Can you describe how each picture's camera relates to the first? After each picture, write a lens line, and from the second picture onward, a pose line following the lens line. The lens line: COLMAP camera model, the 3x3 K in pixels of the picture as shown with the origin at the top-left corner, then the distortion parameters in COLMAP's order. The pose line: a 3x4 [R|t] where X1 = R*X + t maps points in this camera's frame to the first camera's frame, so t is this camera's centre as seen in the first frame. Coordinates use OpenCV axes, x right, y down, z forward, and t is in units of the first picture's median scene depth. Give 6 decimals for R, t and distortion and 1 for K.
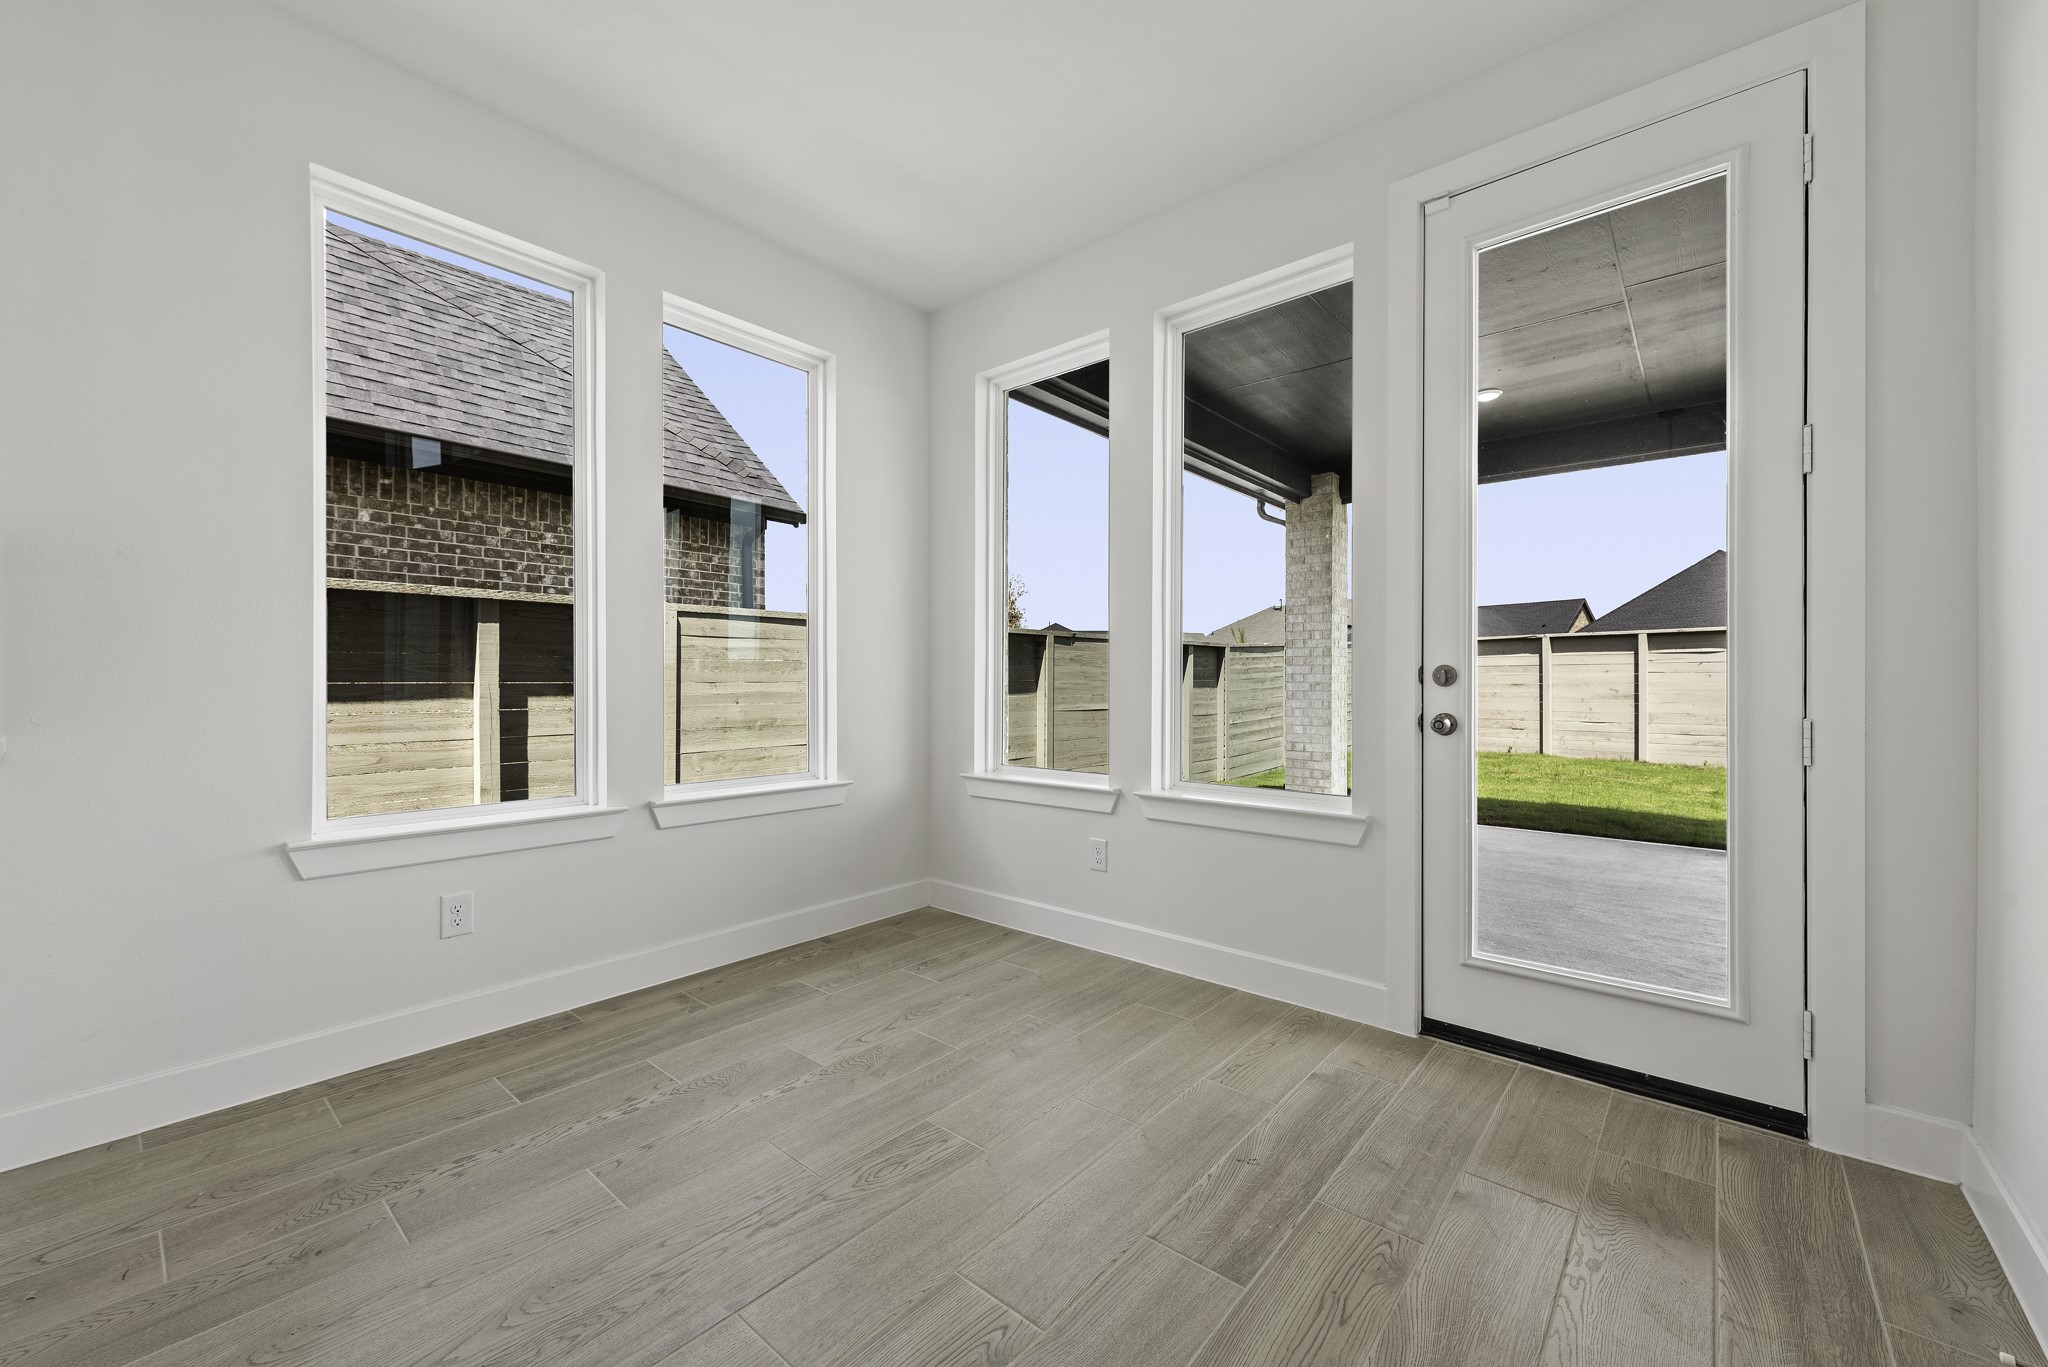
lens RADIAL K [[807.2, 0, 1024.0], [0, 807.2, 686.1], [0, 0, 1]] dist [0.008510, -0.000542]
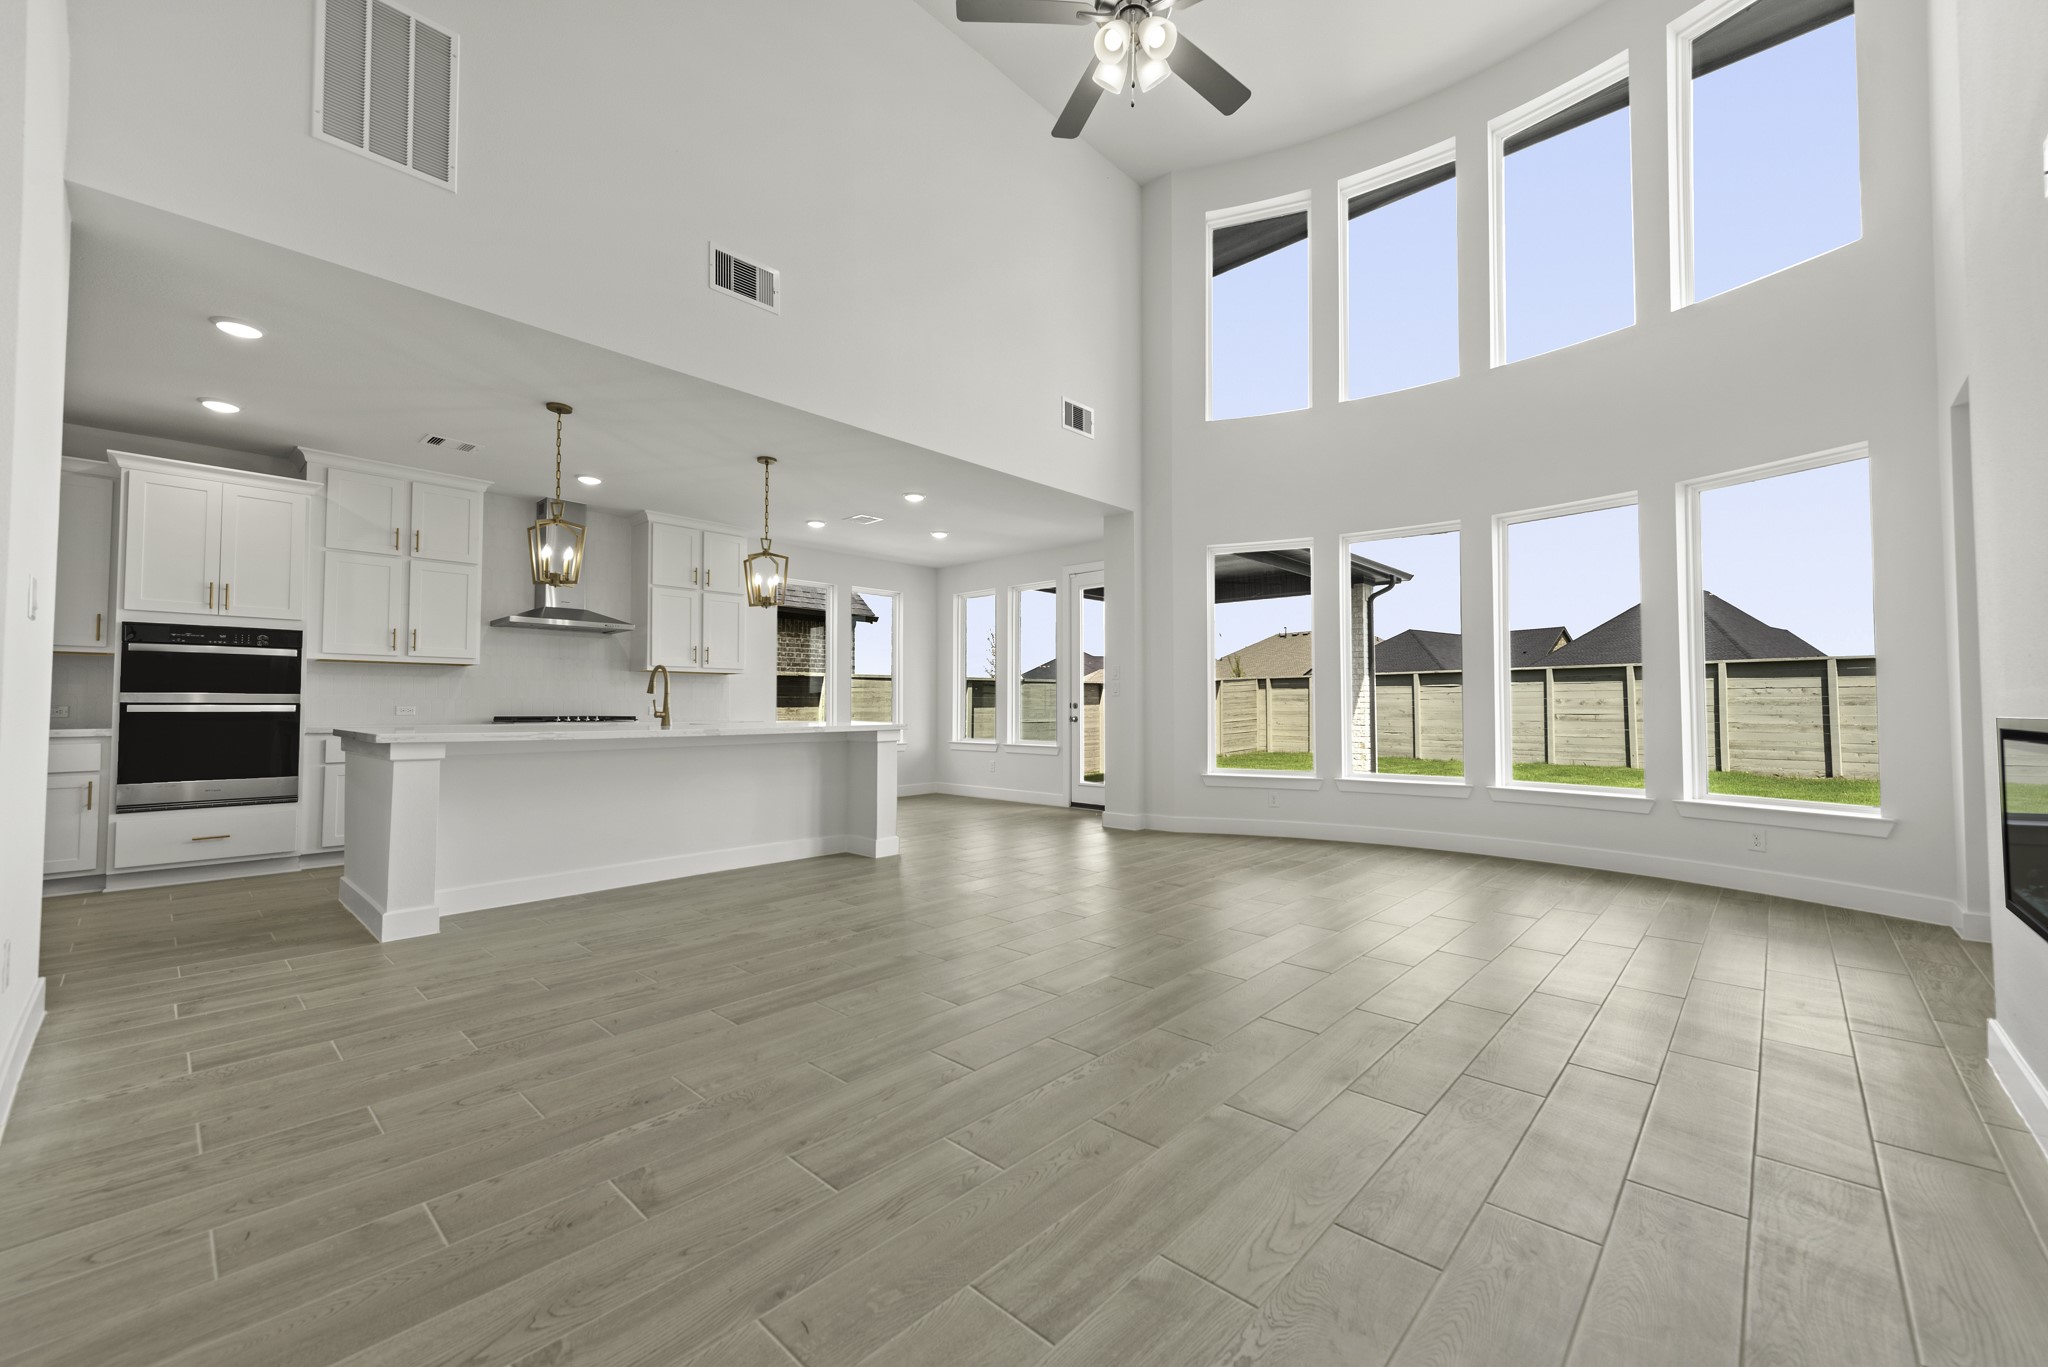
lens RADIAL K [[807.2, 0, 1038.6], [0, 807.2, 653.4], [0, 0, 1]] dist [0.008510, -0.000542]
pose [[0.999955, 0.001400, -0.009370, 0.072484], [-0.002014, 0.997829, -0.065828, -0.001860], [0.009257, 0.065844, 0.997787, -0.494879]]
